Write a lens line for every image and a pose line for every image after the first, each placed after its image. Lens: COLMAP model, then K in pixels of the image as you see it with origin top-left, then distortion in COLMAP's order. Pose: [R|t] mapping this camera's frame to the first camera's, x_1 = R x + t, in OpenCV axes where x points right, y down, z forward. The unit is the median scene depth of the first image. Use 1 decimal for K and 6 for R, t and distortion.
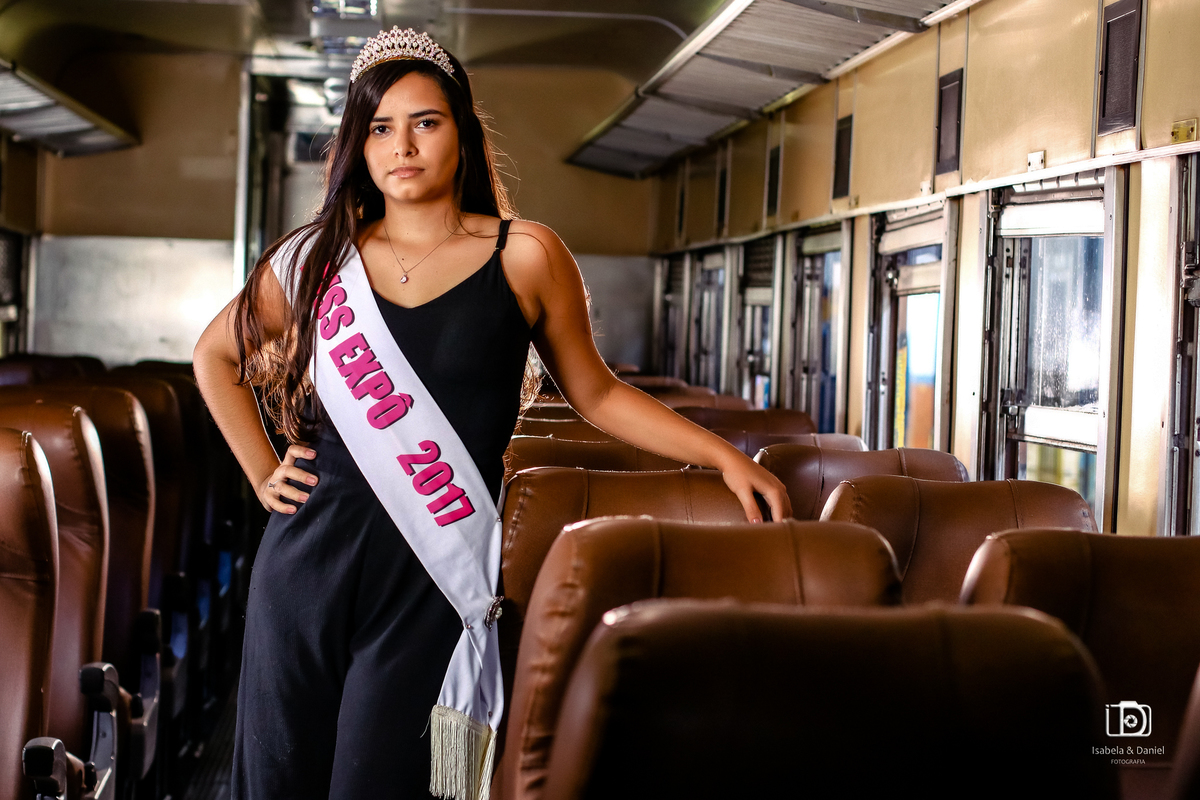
lens RADIAL K [[2715.9, 0, 598.8], [0, 2715.9, 398.0], [0, 0, 1]] dist [-0.135290, 0.000000]
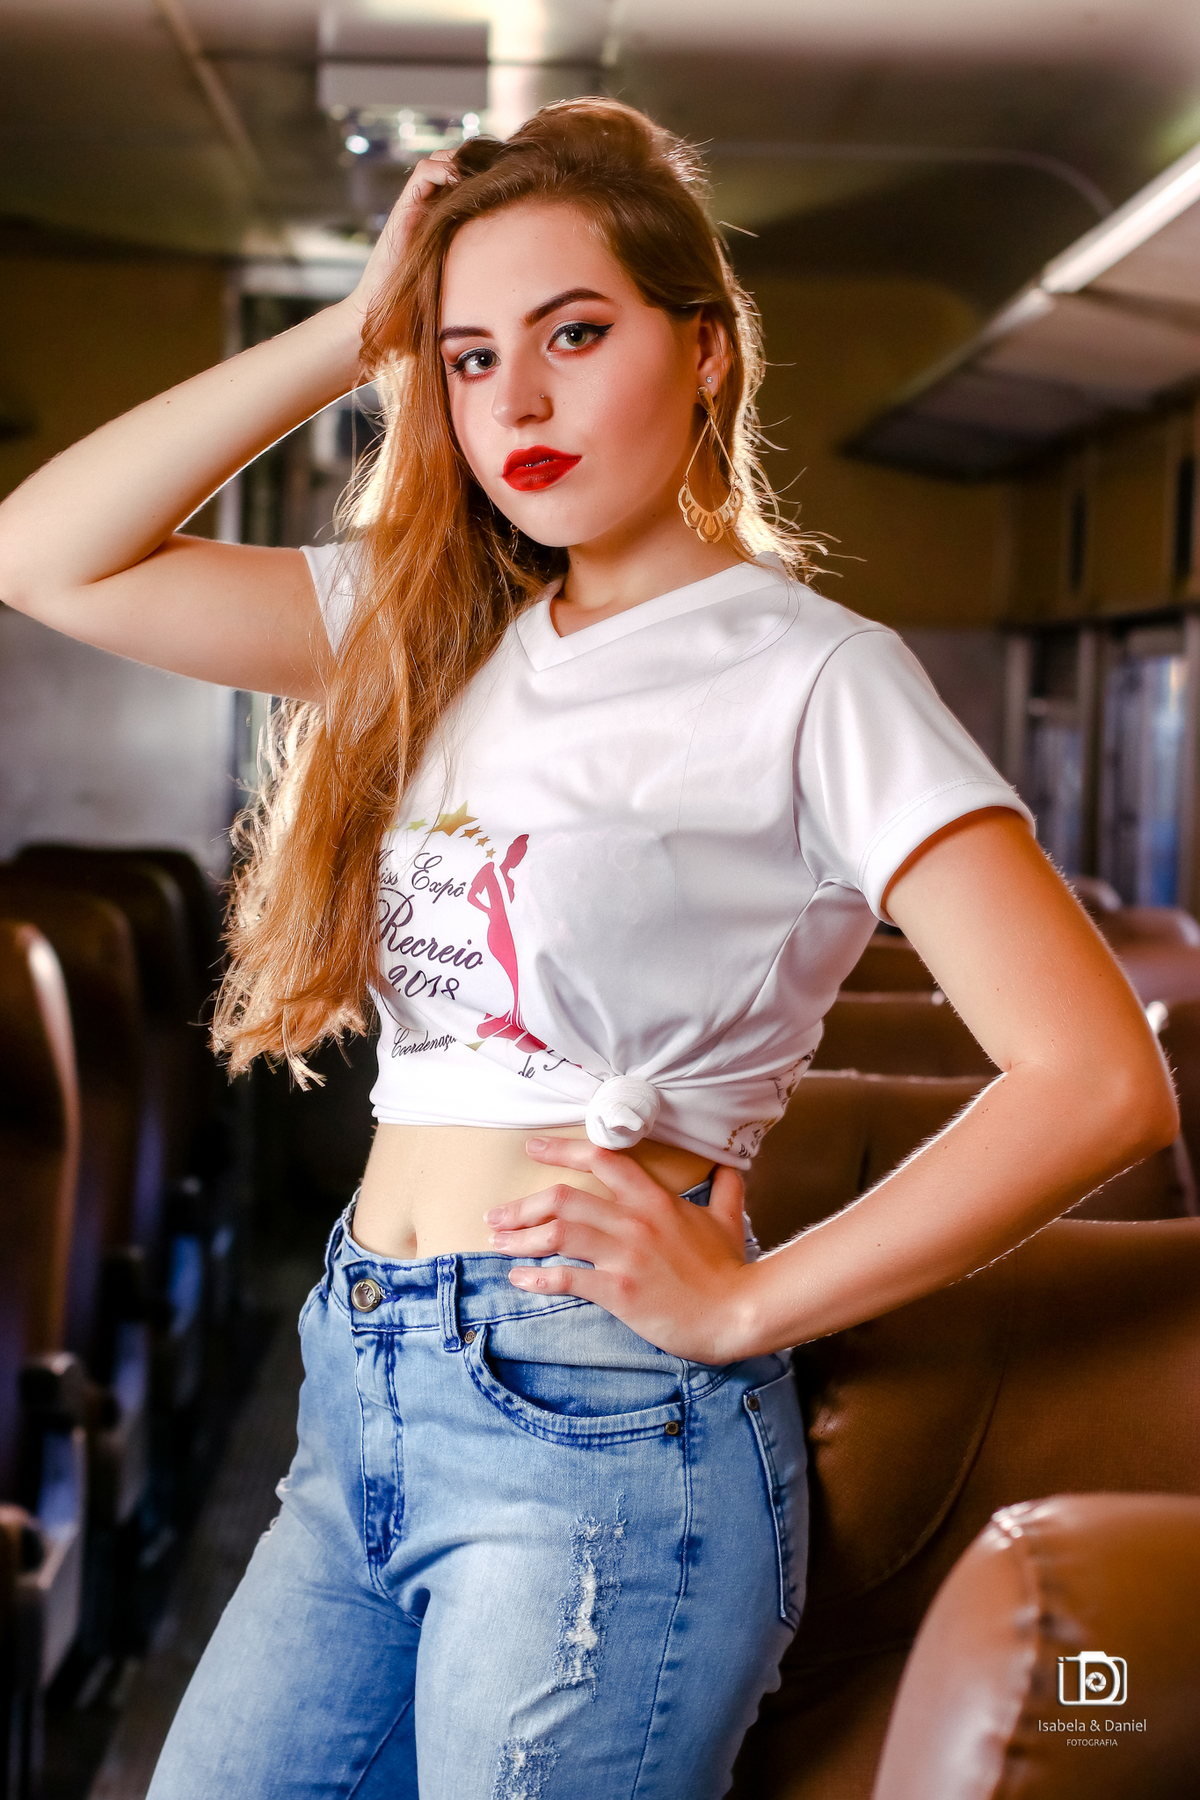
lens RADIAL K [[4073.9, 0, 595.9], [0, 4073.9, 899.1], [0, 0, 1]] dist [-0.135290, 0.000000]
pose [[0.998114, -0.013018, -0.059994, -0.013941], [0.014359, 0.999656, 0.021970, -0.018177], [0.059687, -0.022790, 0.997957, 0.213595]]
